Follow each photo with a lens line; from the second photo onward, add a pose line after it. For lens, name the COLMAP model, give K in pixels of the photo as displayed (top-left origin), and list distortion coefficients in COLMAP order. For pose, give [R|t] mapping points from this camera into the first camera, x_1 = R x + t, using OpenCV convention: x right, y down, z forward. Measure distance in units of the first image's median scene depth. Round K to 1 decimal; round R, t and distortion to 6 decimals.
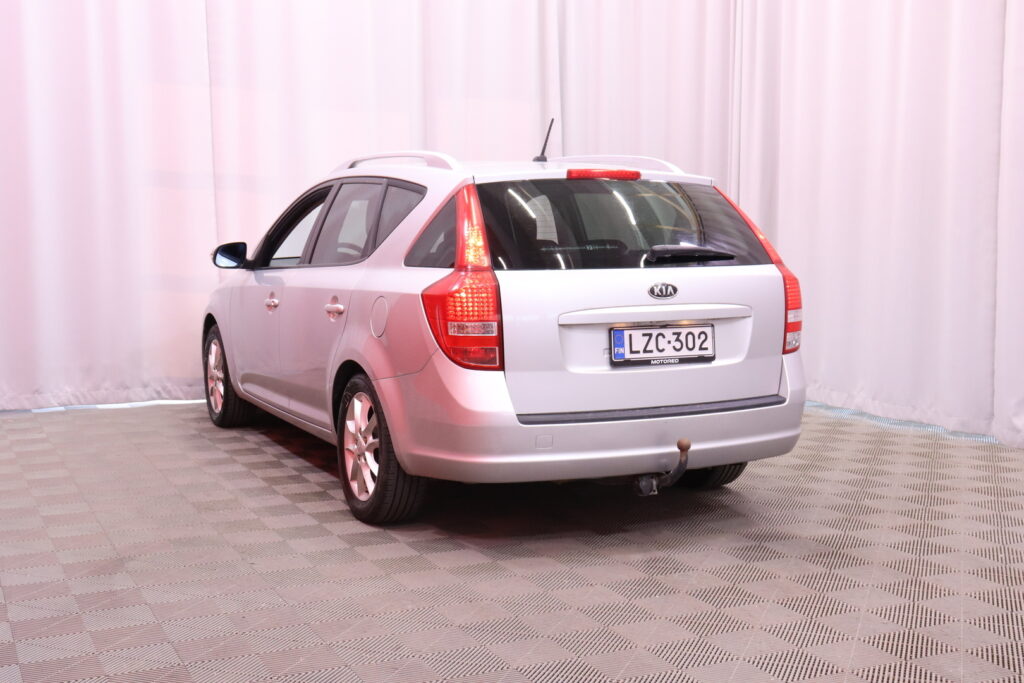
lens RADIAL K [[1294.2, 0, 511.3], [0, 1294.2, 350.6], [0, 0, 1]] dist [0.015291, 0.000000]
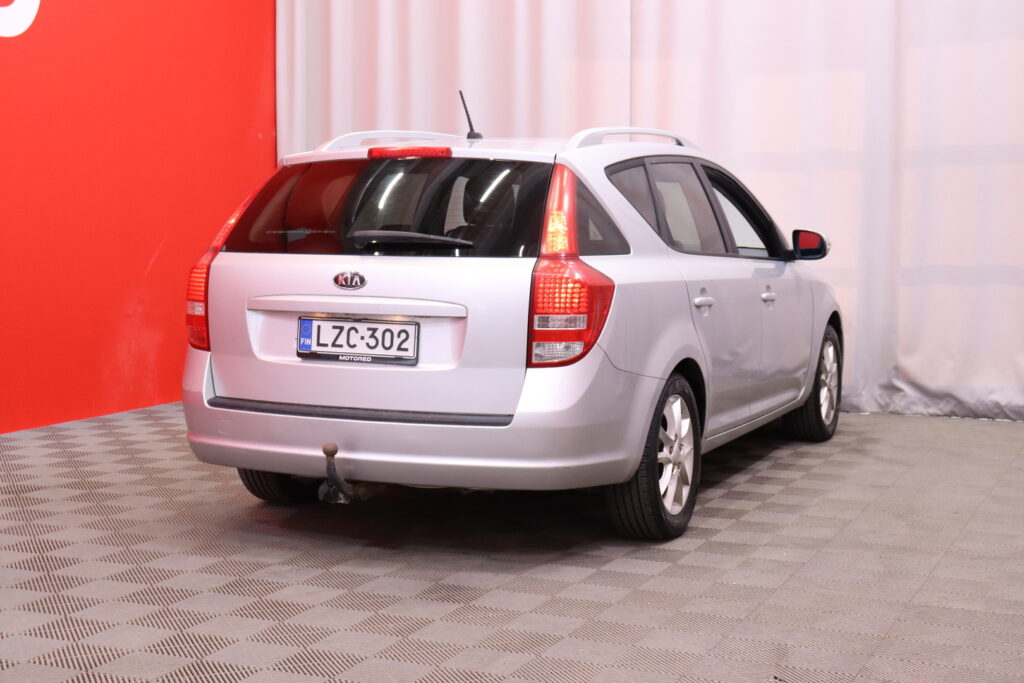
lens RADIAL K [[1672.3, 0, 516.0], [0, 1672.3, 330.2], [0, 0, 1]] dist [0.103527, 0.000000]
pose [[0.653337, 0.068266, -0.753983, 1.068016], [-0.083811, 0.996327, 0.017585, -0.041241], [0.752414, 0.051703, 0.656658, 0.310453]]
